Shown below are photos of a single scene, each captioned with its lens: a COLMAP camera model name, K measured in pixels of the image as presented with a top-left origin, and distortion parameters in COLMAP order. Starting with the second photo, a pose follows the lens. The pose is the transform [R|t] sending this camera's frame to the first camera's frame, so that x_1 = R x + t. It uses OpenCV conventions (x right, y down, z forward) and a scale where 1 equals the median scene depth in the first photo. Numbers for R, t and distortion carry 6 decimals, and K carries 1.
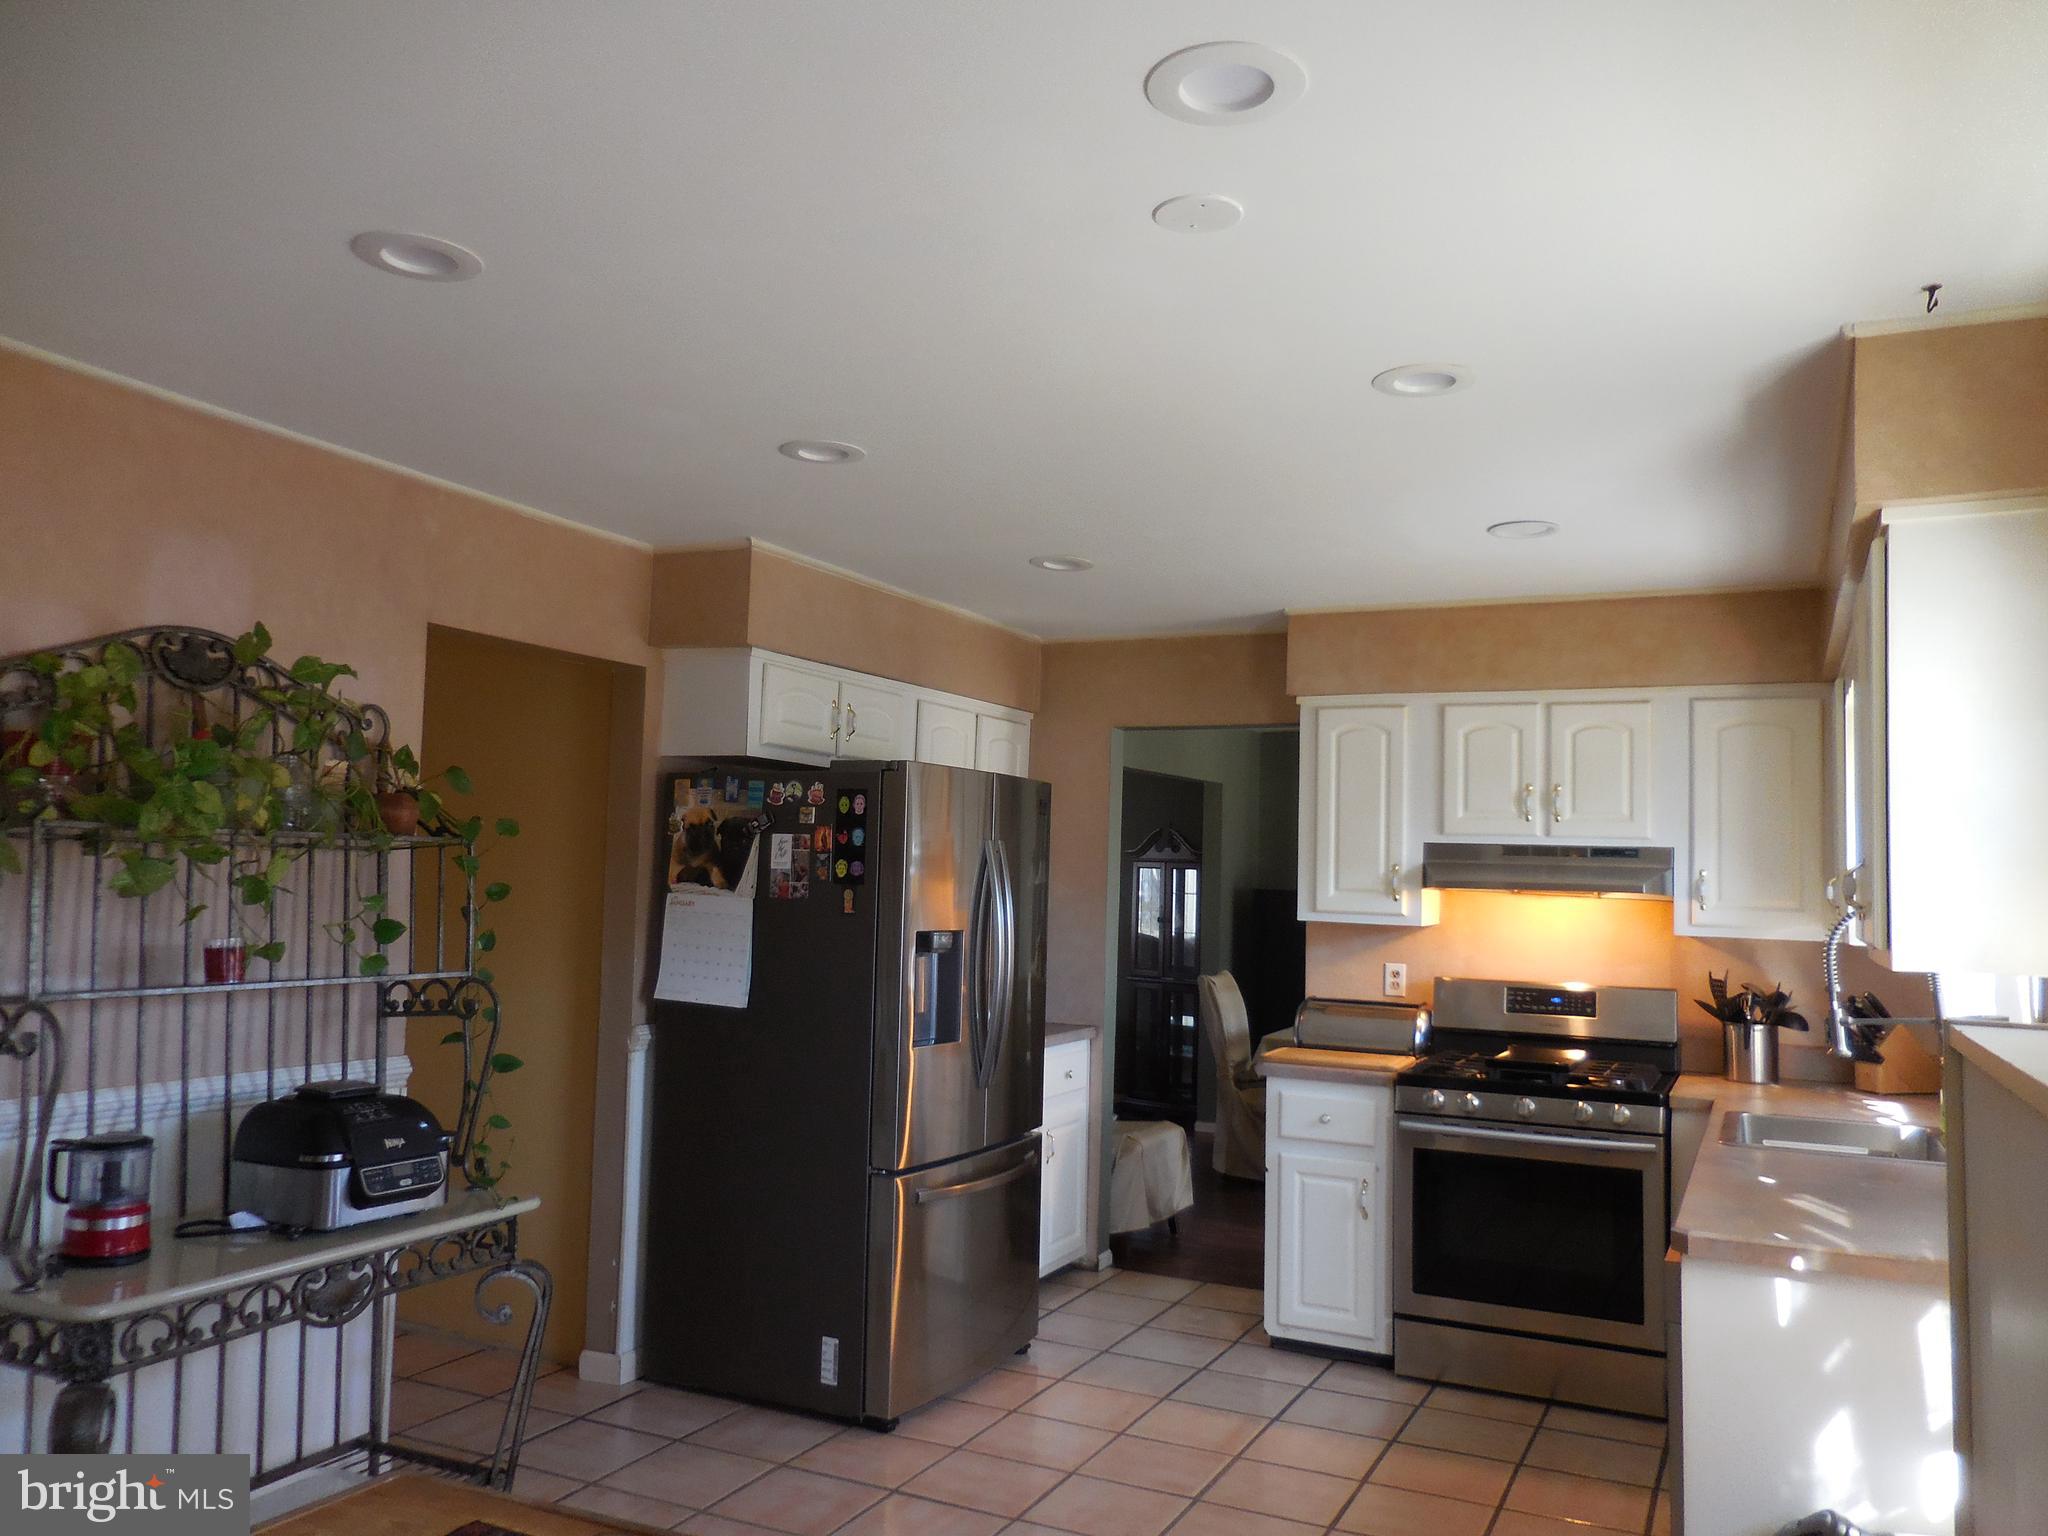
lens RADIAL K [[1552.0, 0, 1024.0], [0, 1552.0, 768.0], [0, 0, 1]] dist [0.010869, 0.005806]
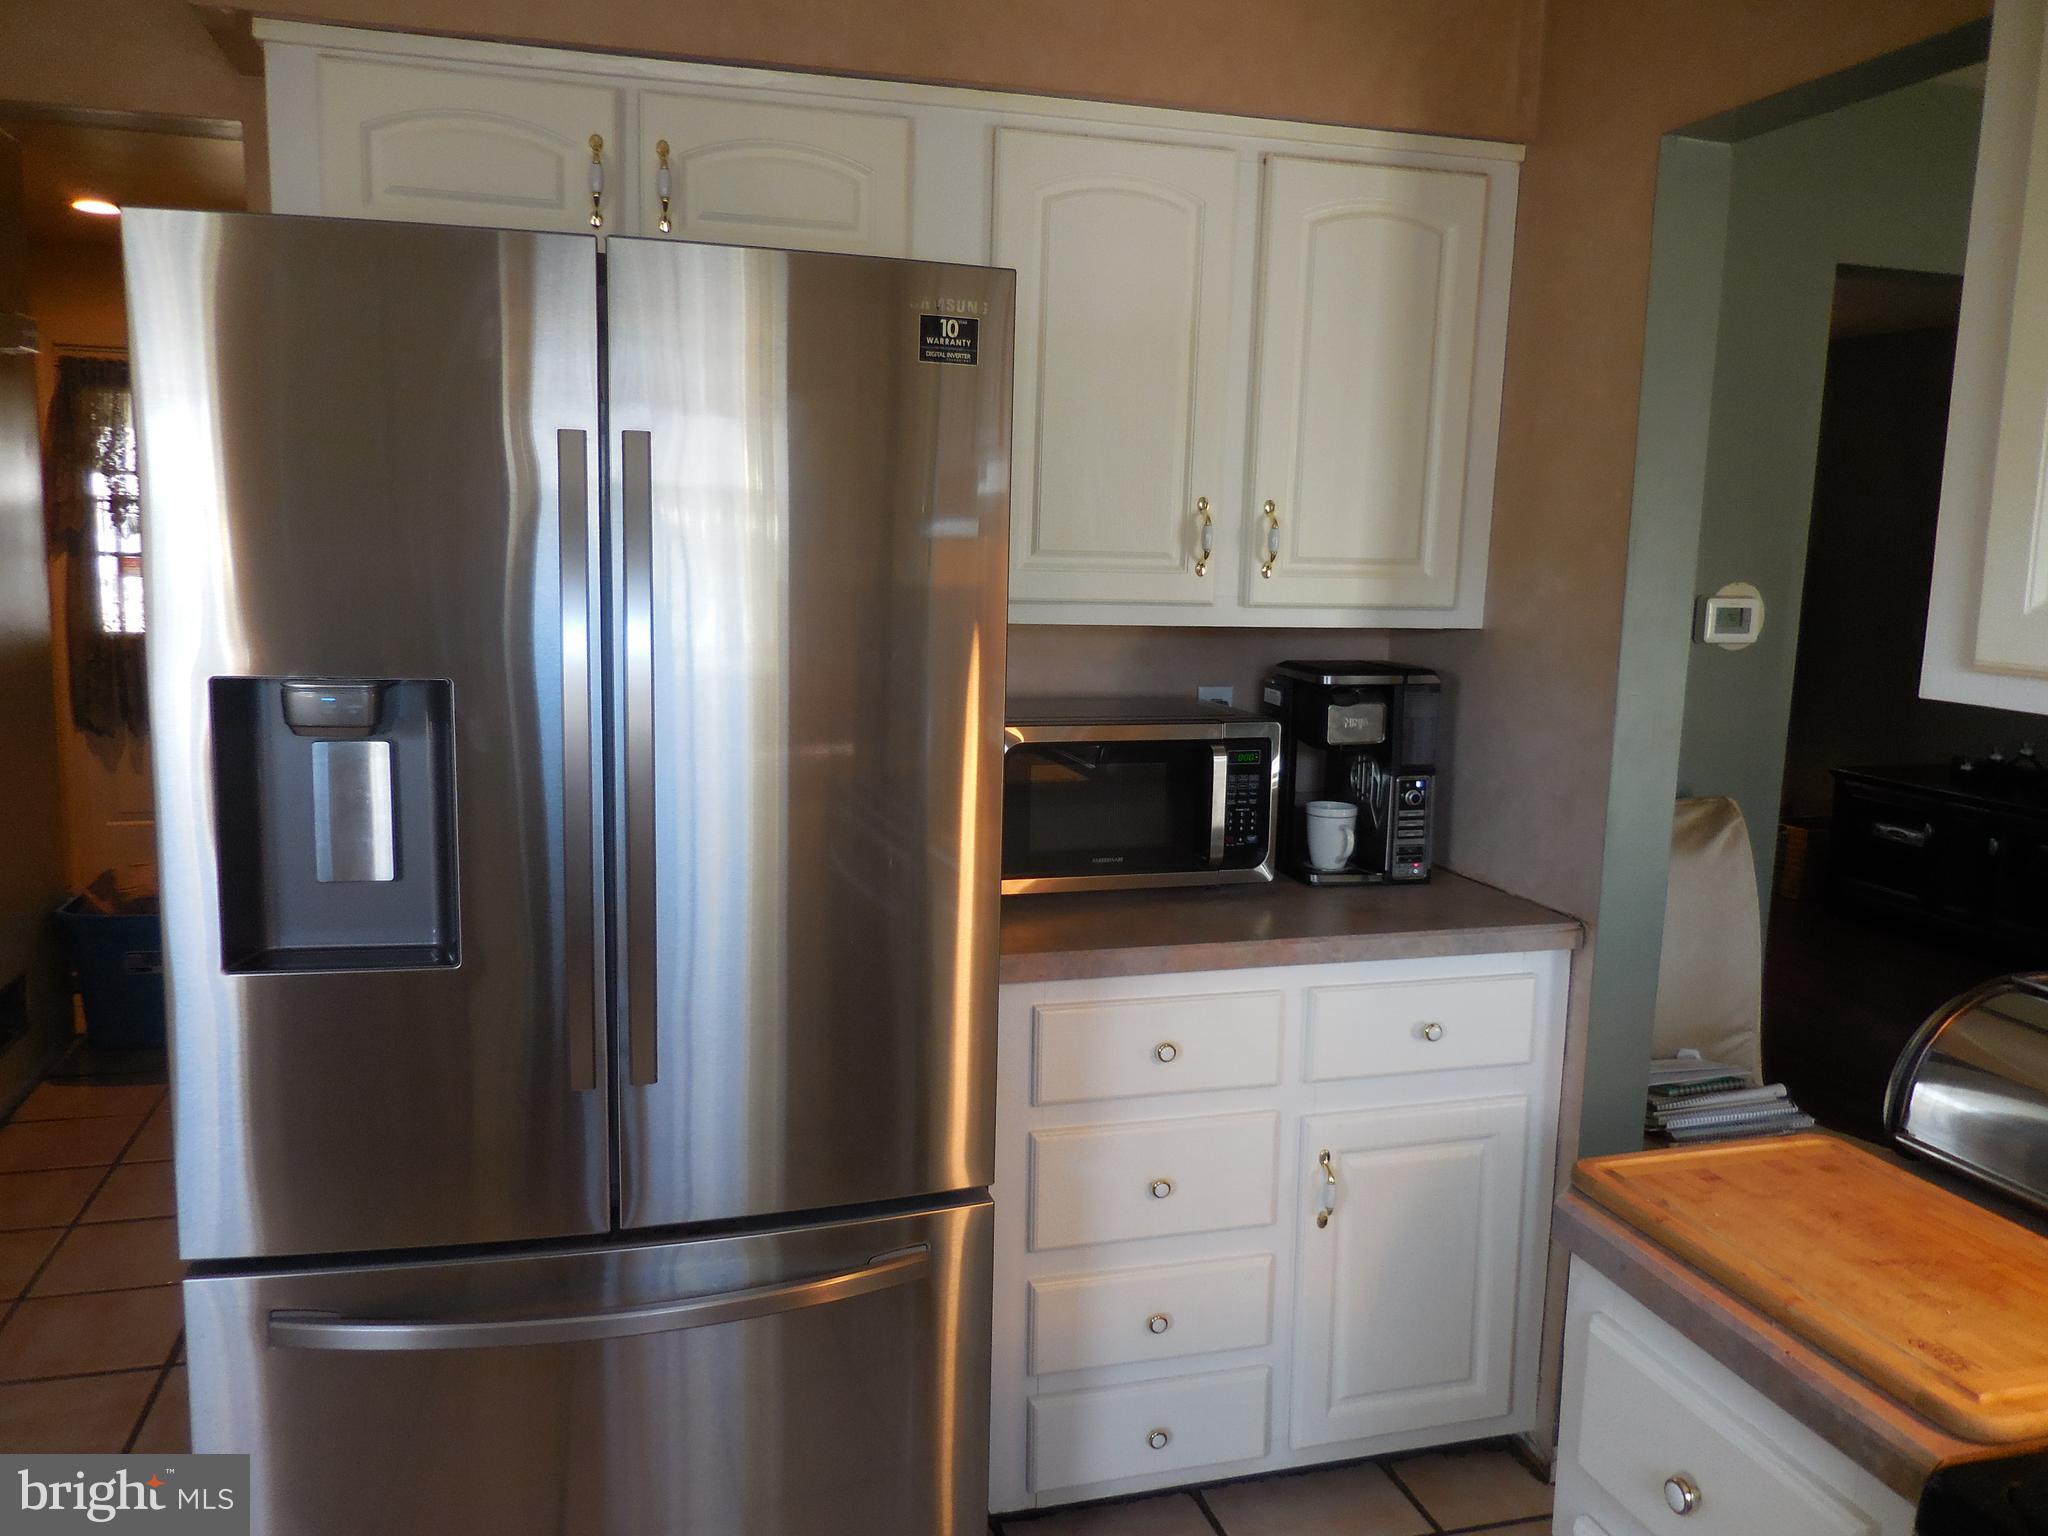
lens RADIAL K [[1552.0, 0, 1024.0], [0, 1552.0, 768.0], [0, 0, 1]] dist [0.010869, 0.005806]
pose [[0.675513, 0.091379, -0.731664, 0.263340], [0.050198, 0.984289, 0.169276, 0.056617], [0.735637, -0.151076, 0.660313, 0.699108]]
